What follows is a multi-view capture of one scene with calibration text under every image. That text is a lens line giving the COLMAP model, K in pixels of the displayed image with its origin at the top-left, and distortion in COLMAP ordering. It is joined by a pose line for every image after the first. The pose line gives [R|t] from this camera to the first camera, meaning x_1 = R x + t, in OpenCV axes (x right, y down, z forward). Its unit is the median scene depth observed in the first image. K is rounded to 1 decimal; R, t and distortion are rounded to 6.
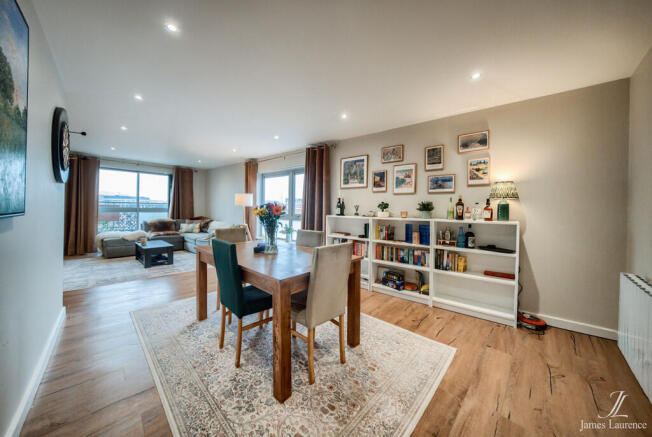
lens RADIAL K [[221.2, 0, 321.7], [0, 221.2, 208.0], [0, 0, 1]] dist [-0.015584, -0.000141]
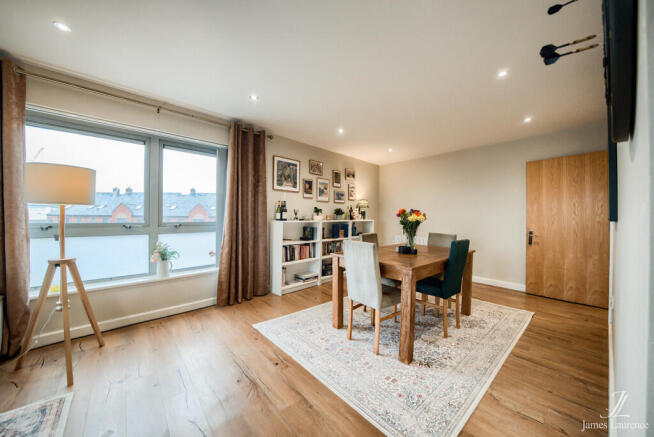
lens RADIAL K [[231.8, 0, 323.5], [0, 231.8, 216.6], [0, 0, 1]] dist [-0.009287, -0.000092]
pose [[0.100759, -0.012271, 0.994835, -0.903598], [-0.005575, 0.999901, 0.012898, 0.005450], [-0.994895, -0.006846, 0.100681, 0.806831]]
